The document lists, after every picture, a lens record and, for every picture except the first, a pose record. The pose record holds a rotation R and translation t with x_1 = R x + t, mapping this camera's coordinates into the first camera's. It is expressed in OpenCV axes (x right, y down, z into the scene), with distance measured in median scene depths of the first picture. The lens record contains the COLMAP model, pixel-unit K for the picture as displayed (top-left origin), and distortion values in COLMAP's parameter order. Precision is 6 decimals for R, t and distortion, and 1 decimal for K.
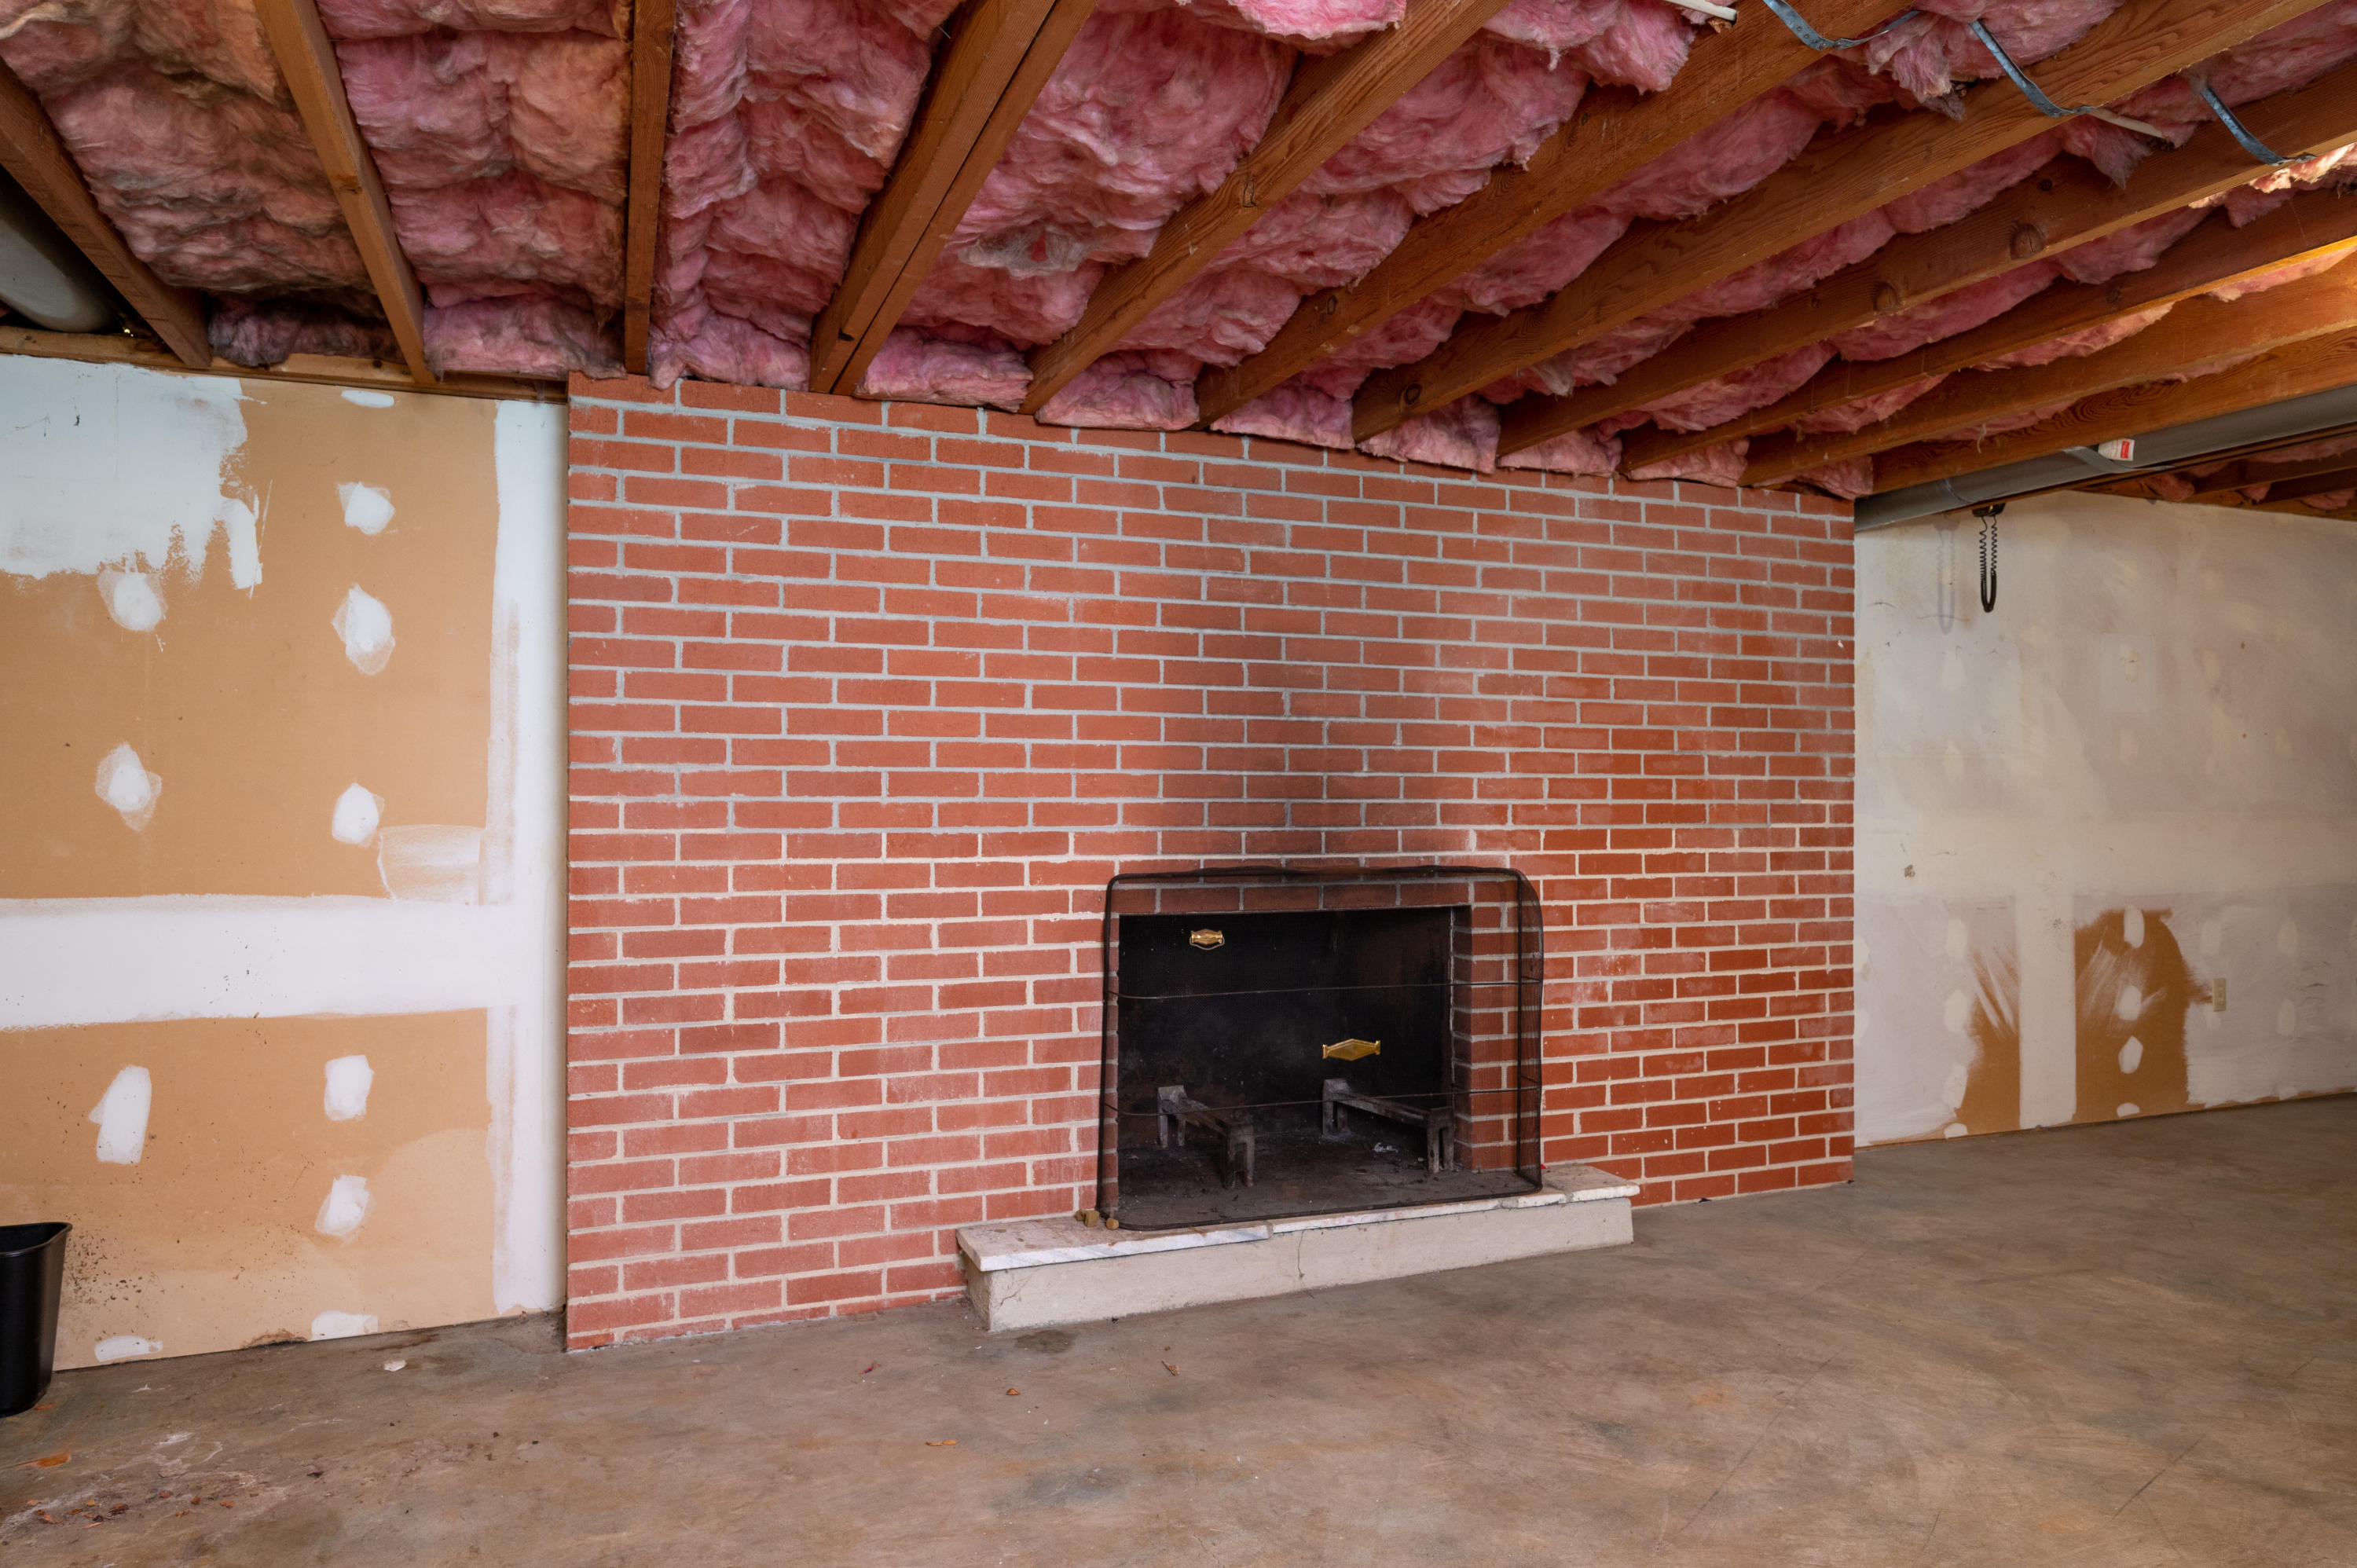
lens RADIAL K [[1434.1, 0, 1176.5], [0, 1434.1, 786.0], [0, 0, 1]] dist [0.005620, -0.001653]
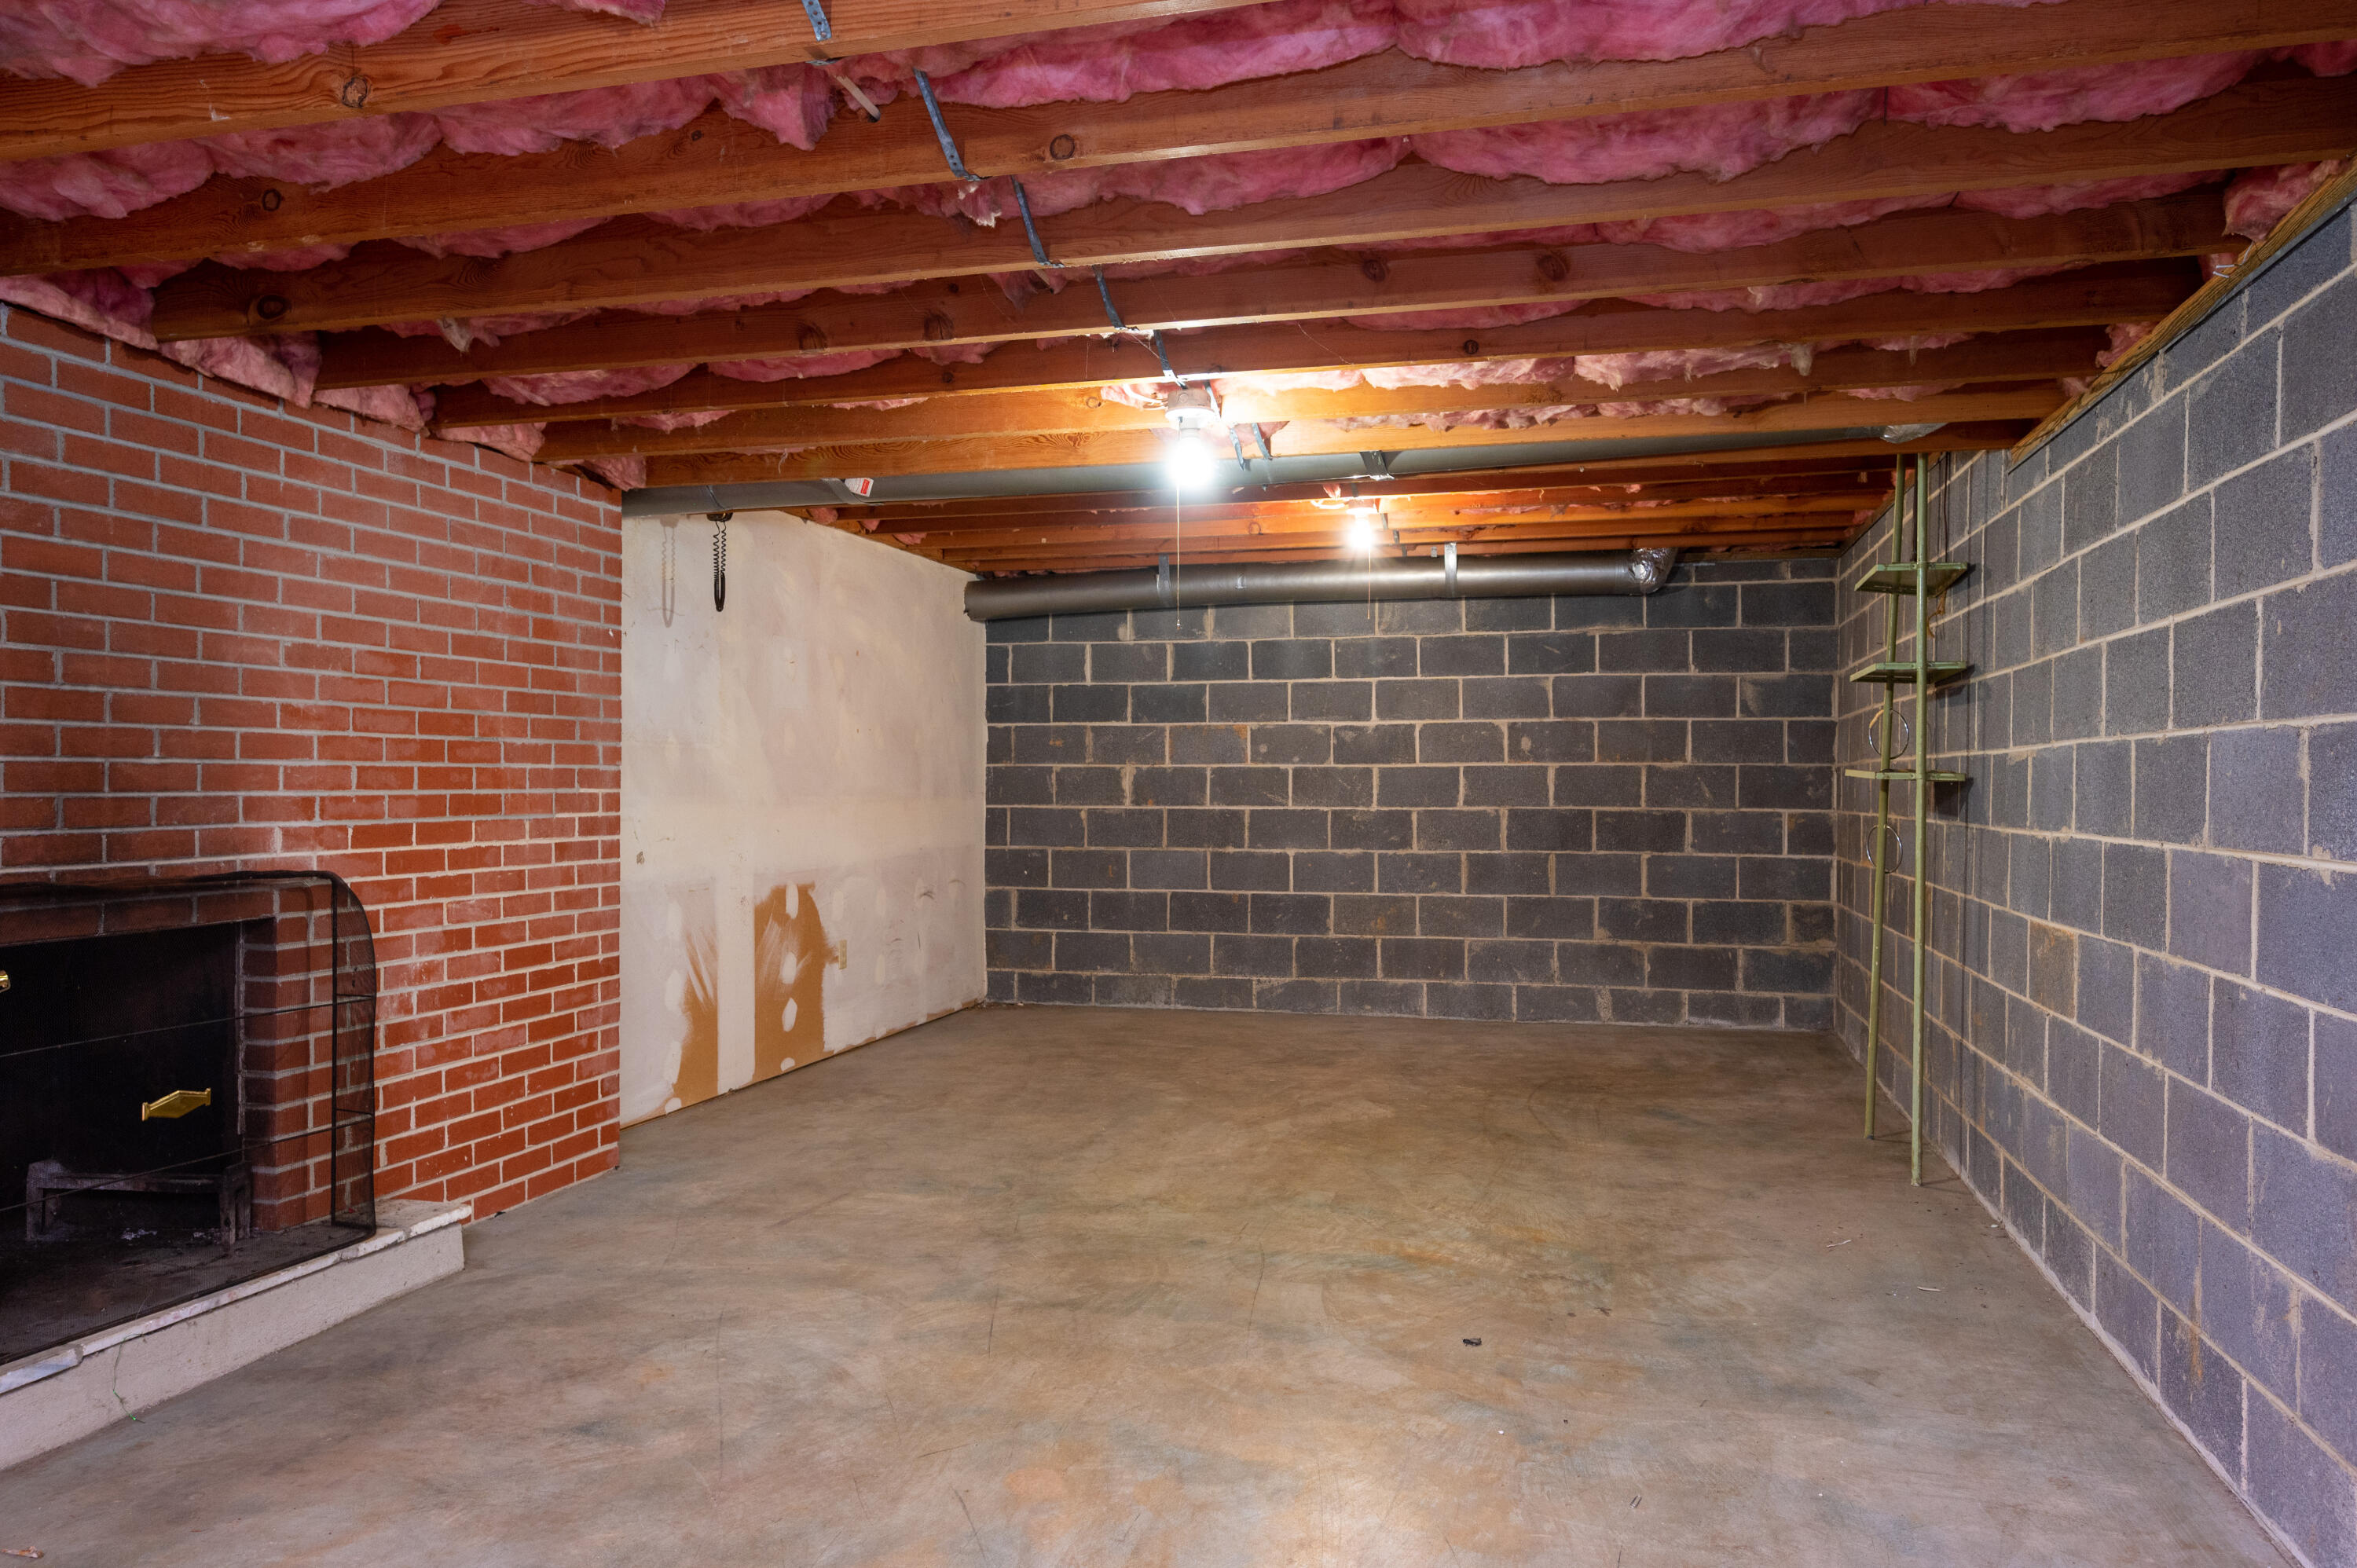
lens RADIAL K [[1605.2, 0, 1180.6], [0, 1605.2, 787.3], [0, 0, 1]] dist [-0.001107, 0.000751]
pose [[0.601984, -0.005785, 0.798487, -0.226646], [-0.002660, 0.999954, 0.009250, -0.003015], [-0.798504, -0.007692, 0.601941, 0.010723]]
